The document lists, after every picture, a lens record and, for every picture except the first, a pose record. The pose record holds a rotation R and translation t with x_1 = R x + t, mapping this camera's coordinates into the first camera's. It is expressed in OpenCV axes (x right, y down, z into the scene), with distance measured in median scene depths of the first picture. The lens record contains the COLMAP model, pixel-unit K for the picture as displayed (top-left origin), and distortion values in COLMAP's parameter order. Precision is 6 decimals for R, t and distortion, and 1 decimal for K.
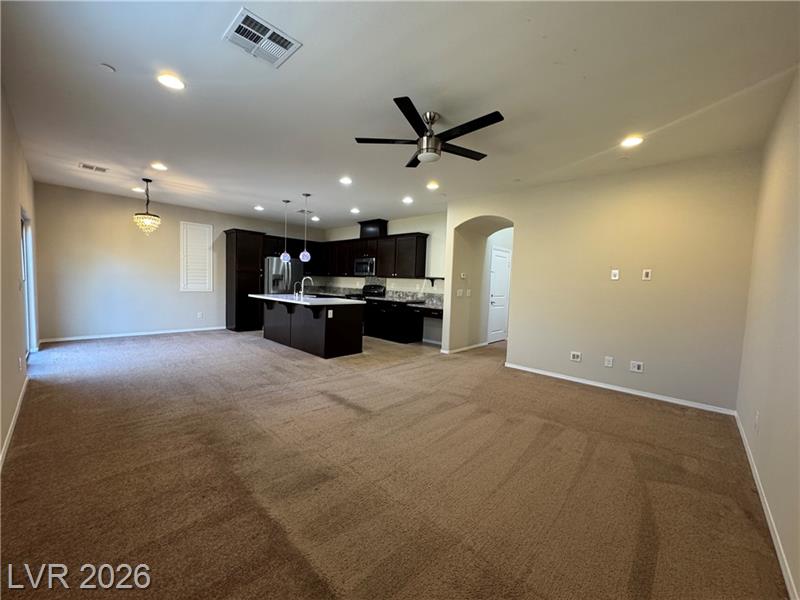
lens RADIAL K [[319.4, 0, 400.0], [0, 319.4, 300.0], [0, 0, 1]] dist [-0.000749, -0.000307]
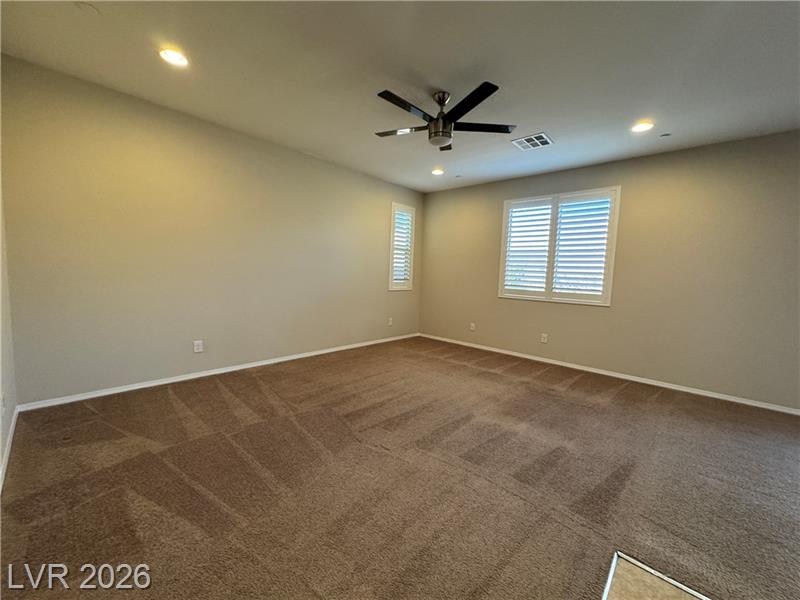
lens RADIAL K [[319.4, 0, 400.0], [0, 319.4, 300.0], [0, 0, 1]] dist [-0.000749, -0.000307]
pose [[-0.997500, -0.066909, -0.022731, 0.119522], [-0.069496, 0.987132, 0.144013, -0.057291], [0.012803, 0.145233, -0.989315, 1.159846]]
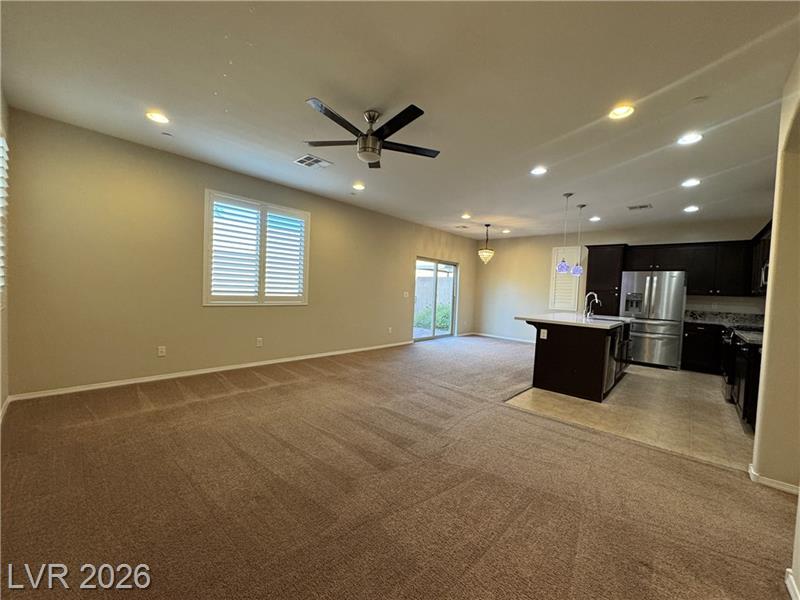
lens RADIAL K [[319.4, 0, 400.0], [0, 319.4, 300.0], [0, 0, 1]] dist [-0.000749, -0.000307]
pose [[0.012196, 0.003179, -0.999921, 0.623582], [-0.100956, 0.994889, 0.001931, -0.009180], [0.994816, 0.100925, 0.012455, 0.640395]]
